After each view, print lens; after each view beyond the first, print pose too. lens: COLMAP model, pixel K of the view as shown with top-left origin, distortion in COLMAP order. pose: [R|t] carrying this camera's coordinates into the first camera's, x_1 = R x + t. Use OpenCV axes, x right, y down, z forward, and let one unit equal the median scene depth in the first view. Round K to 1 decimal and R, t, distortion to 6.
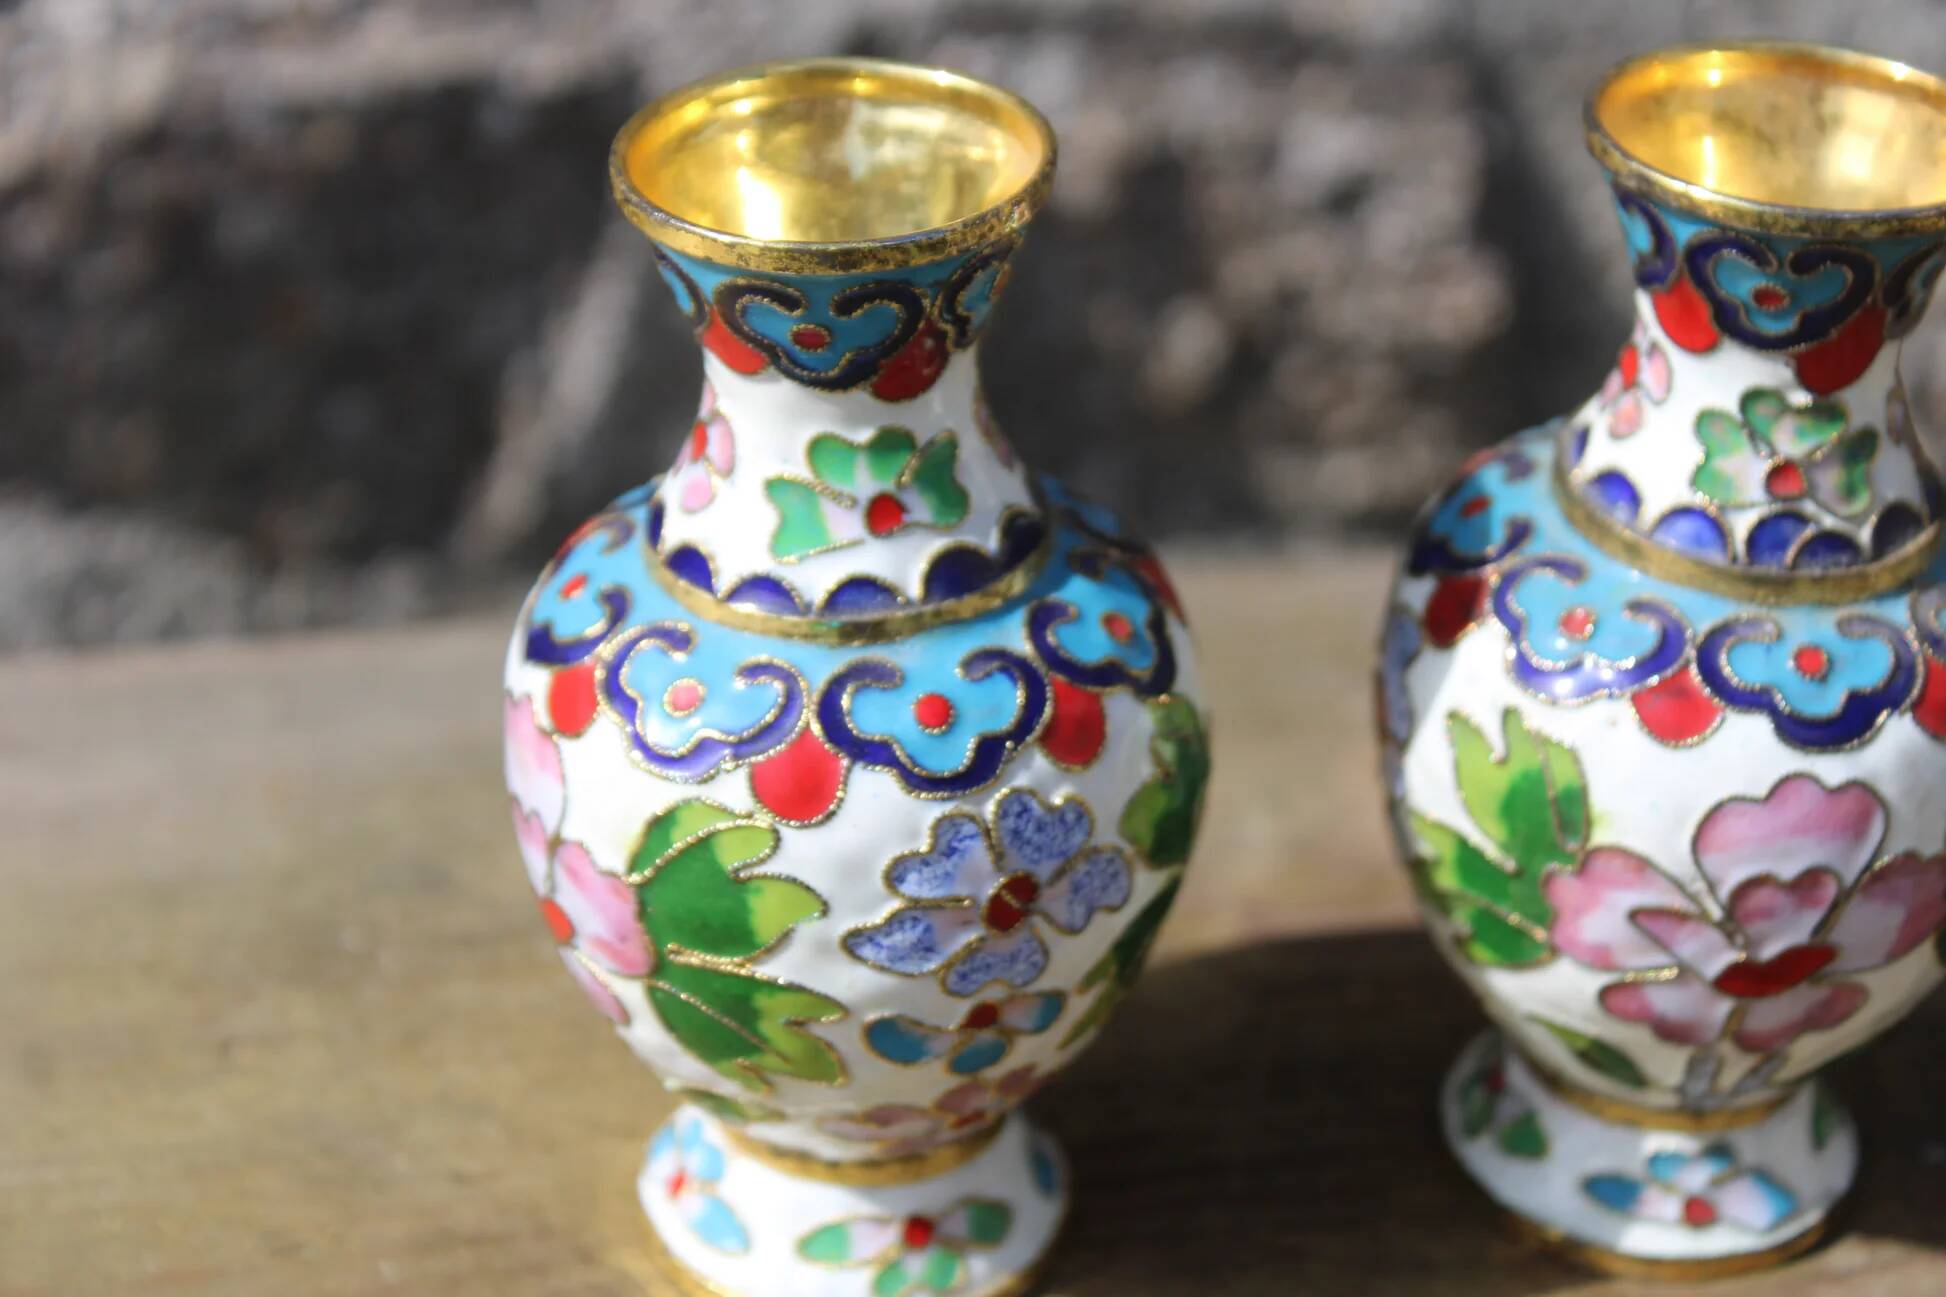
lens RADIAL K [[4475.8, 0, 940.4], [0, 4475.8, 600.4], [0, 0, 1]] dist [0.034242, 0.000000]
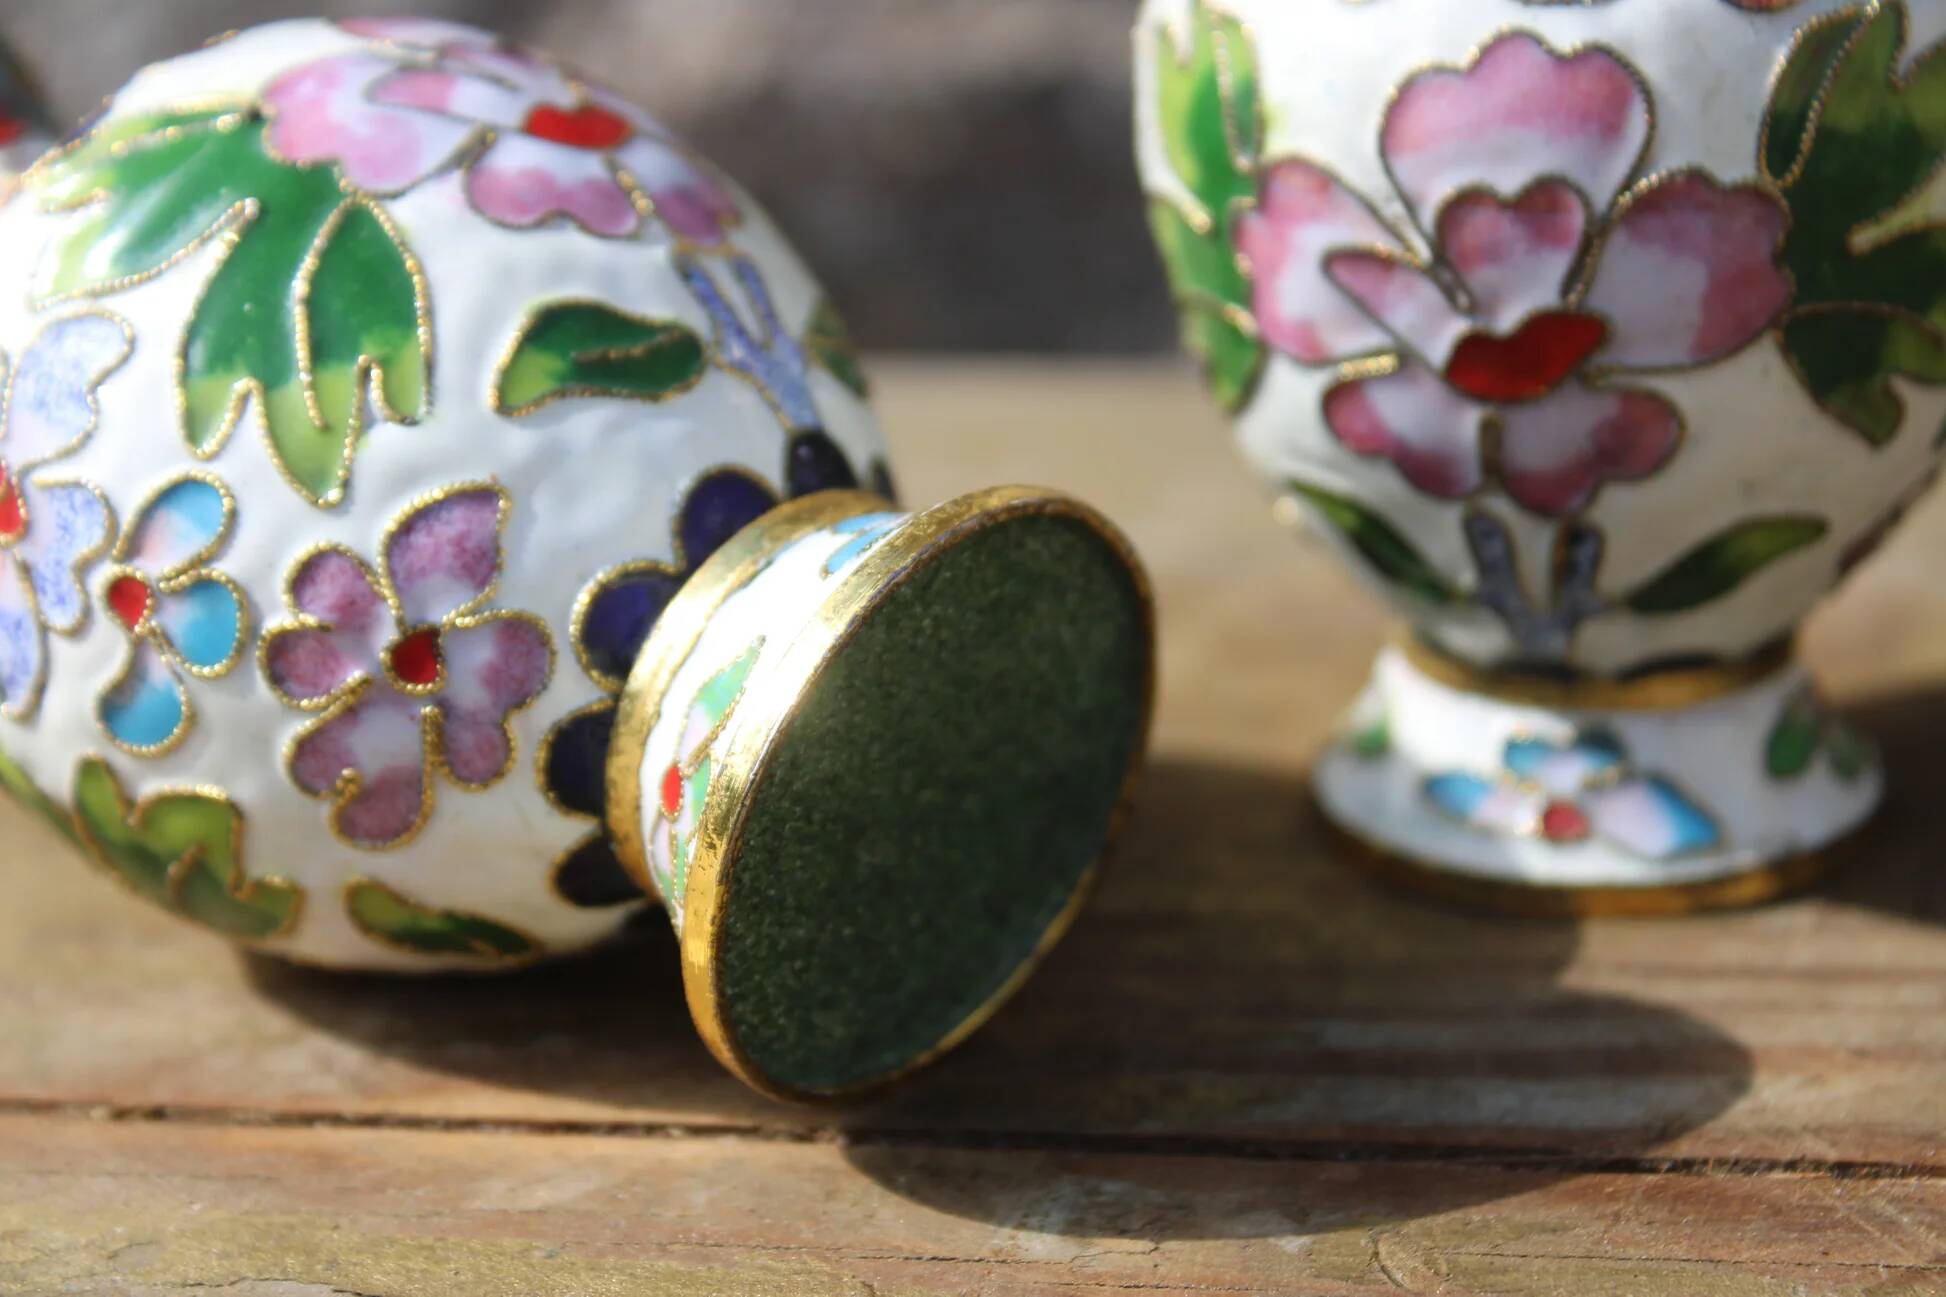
lens RADIAL K [[4341.7, 0, 988.2], [0, 4341.7, 642.7], [0, 0, 1]] dist [0.062934, 0.000000]
pose [[0.927184, 0.049895, -0.371268, 0.373160], [-0.119626, 0.978634, -0.167229, 0.258081], [0.354992, 0.199465, 0.913342, 0.352204]]
